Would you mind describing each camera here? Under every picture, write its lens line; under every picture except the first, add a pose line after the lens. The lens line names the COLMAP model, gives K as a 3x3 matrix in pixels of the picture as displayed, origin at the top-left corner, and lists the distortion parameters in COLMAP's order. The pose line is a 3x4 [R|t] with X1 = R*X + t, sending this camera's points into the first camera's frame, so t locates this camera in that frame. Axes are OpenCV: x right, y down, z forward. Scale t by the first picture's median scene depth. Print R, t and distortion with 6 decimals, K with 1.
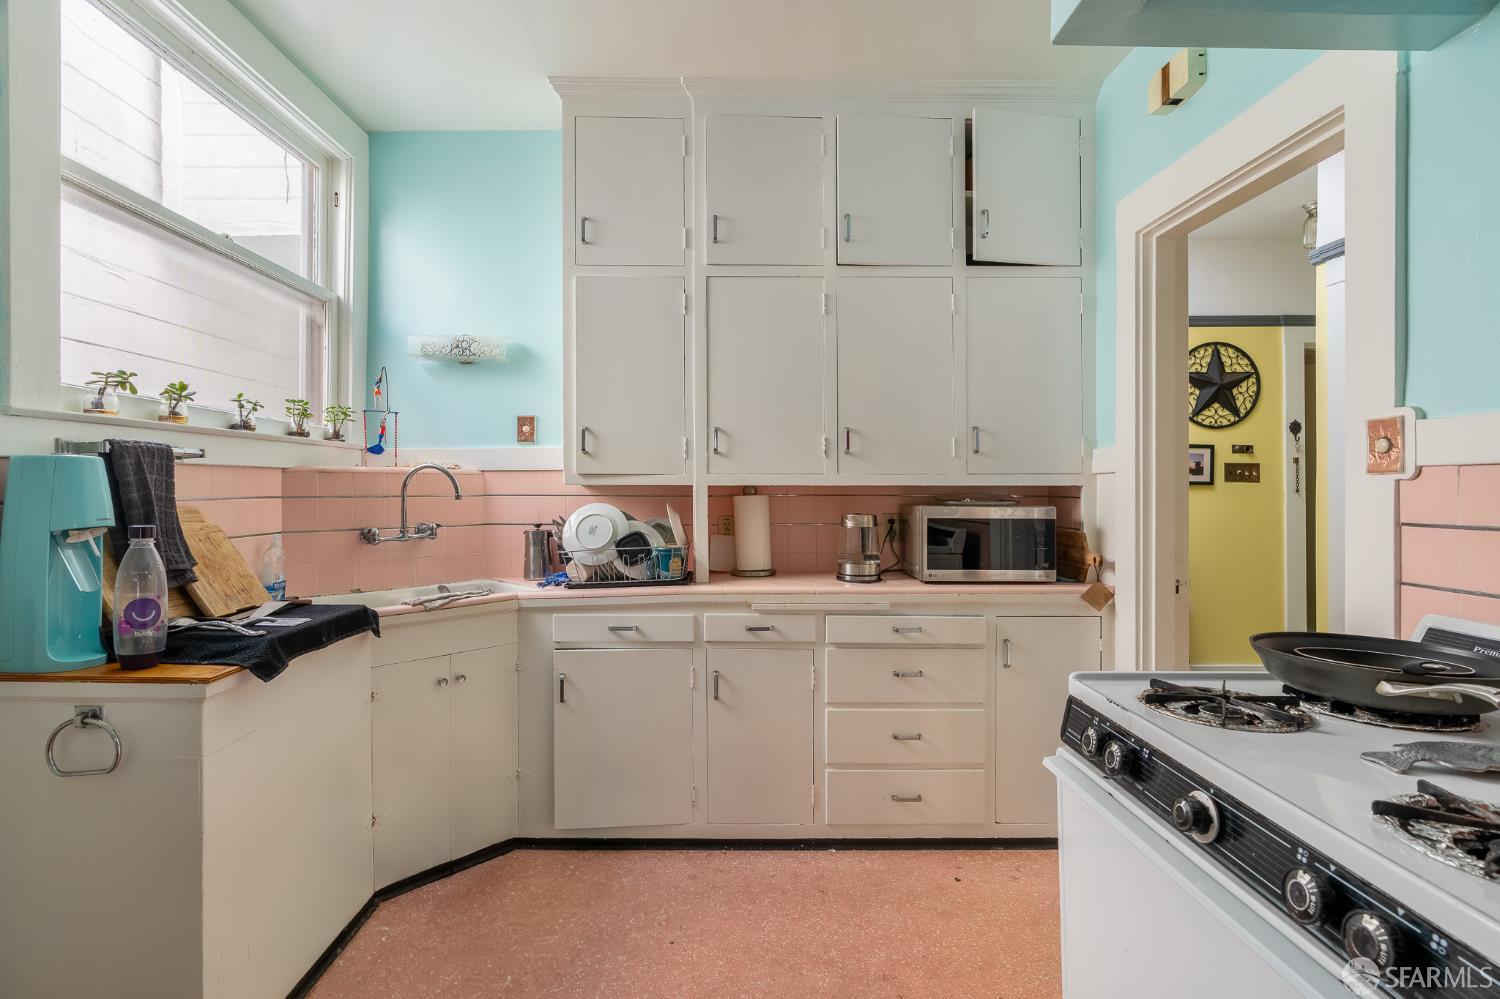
lens RADIAL K [[715.2, 0, 747.4], [0, 715.2, 489.6], [0, 0, 1]] dist [-0.008004, 0.000383]
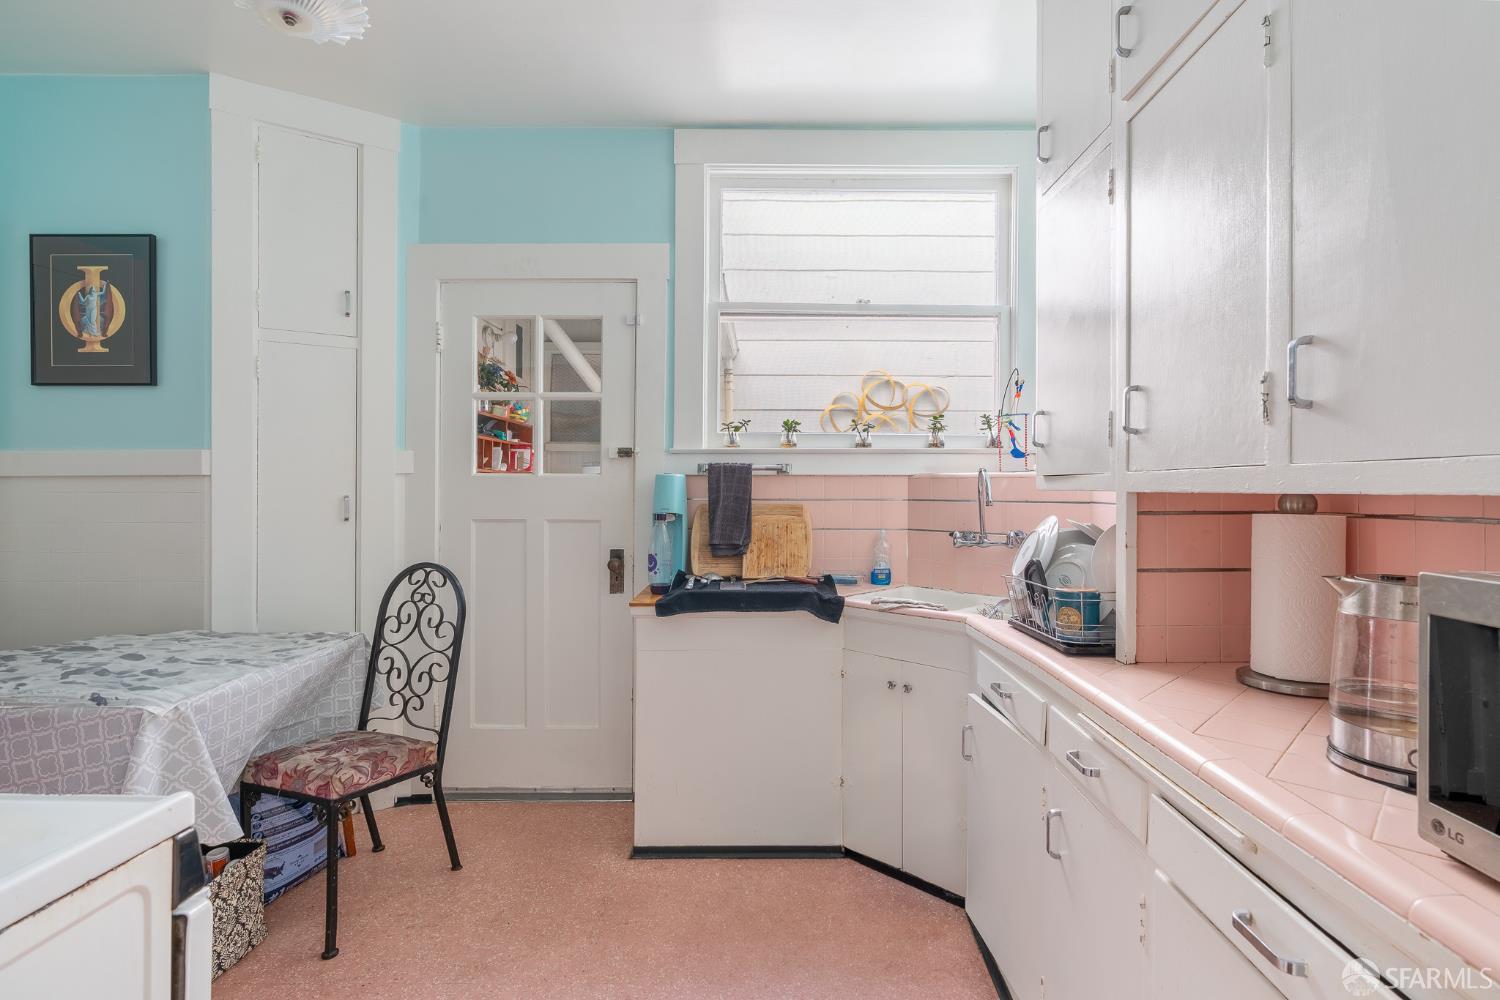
lens RADIAL K [[715.2, 0, 747.4], [0, 715.2, 490.1], [0, 0, 1]] dist [-0.008004, 0.000383]
pose [[-0.042026, 0.000772, -0.999116, 0.592806], [-0.009393, 0.999955, 0.001168, -0.005789], [0.999072, 0.009434, -0.042017, 0.840730]]
